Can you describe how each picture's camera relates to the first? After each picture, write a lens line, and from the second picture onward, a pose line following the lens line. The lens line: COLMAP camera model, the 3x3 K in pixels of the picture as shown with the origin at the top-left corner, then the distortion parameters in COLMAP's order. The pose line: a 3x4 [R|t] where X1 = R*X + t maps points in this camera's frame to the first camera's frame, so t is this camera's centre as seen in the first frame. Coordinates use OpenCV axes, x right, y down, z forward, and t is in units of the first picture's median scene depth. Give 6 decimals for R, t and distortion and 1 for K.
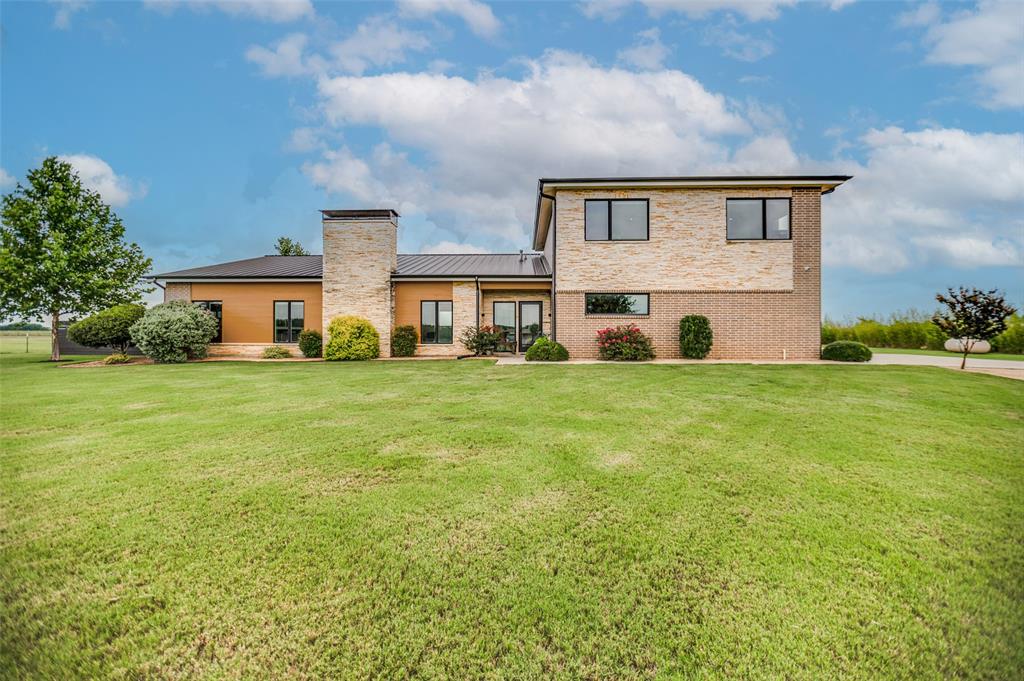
lens RADIAL K [[494.1, 0, 512.0], [0, 494.1, 340.5], [0, 0, 1]] dist [-0.026757, 0.000162]
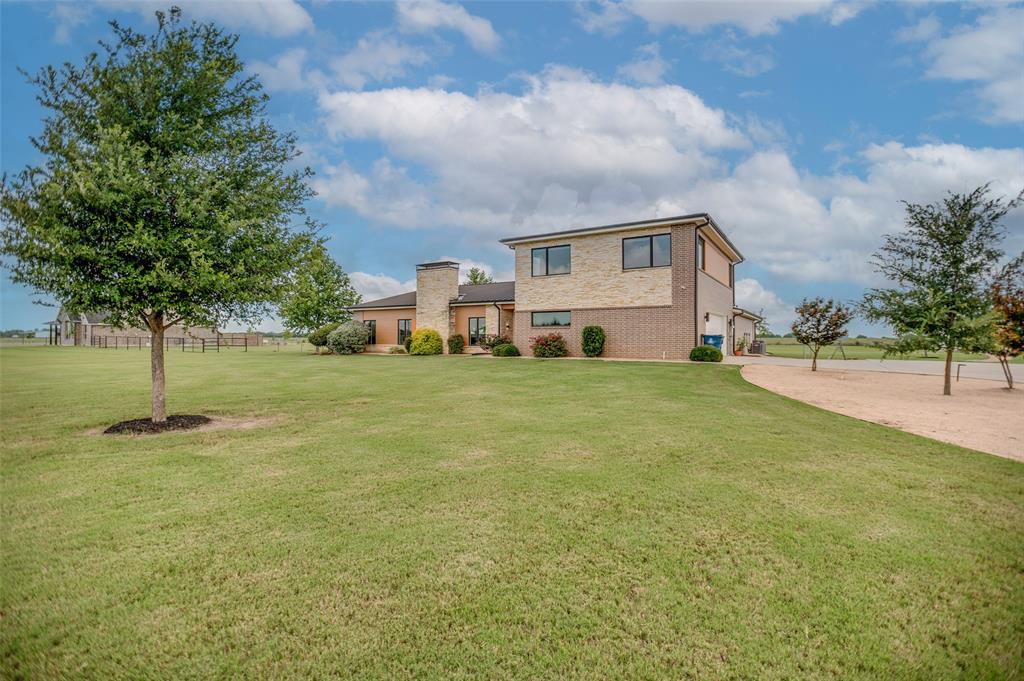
lens RADIAL K [[494.1, 0, 512.0], [0, 494.1, 340.5], [0, 0, 1]] dist [-0.026757, 0.000162]
pose [[0.862803, 0.002648, -0.505534, 0.813584], [-0.009937, 0.999882, -0.011722, 0.007764], [0.505443, 0.015137, 0.862727, -0.298023]]
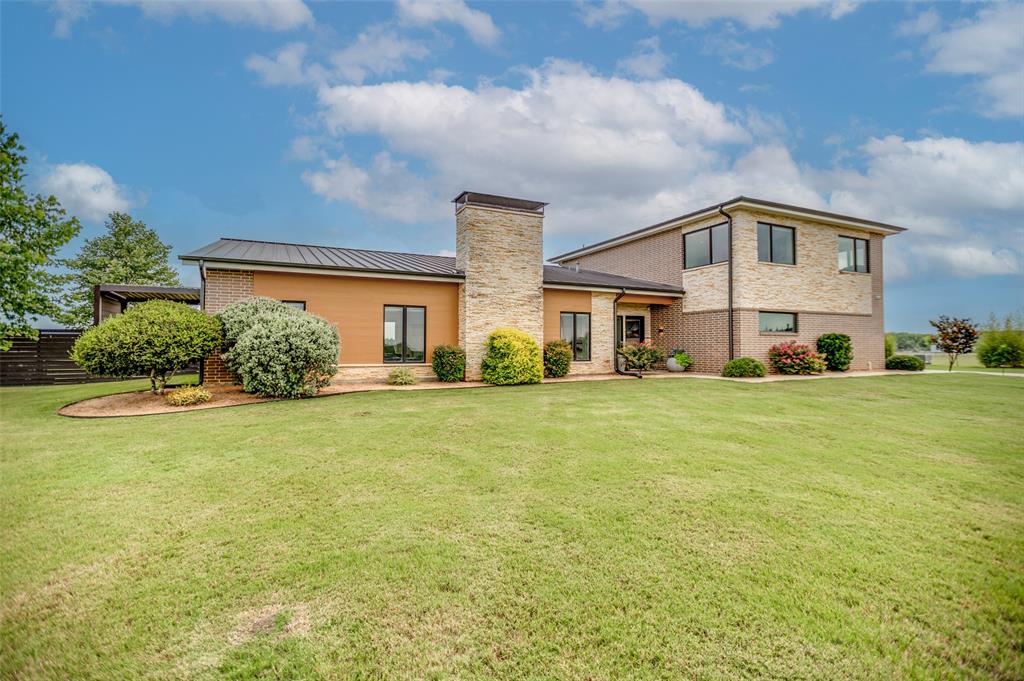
lens RADIAL K [[494.1, 0, 512.0], [0, 494.1, 340.5], [0, 0, 1]] dist [-0.026757, 0.000162]
pose [[0.886858, 0.006286, 0.462000, -0.755661], [0.005699, 0.999683, -0.024542, -0.011059], [-0.462008, 0.024399, 0.886540, 0.311078]]
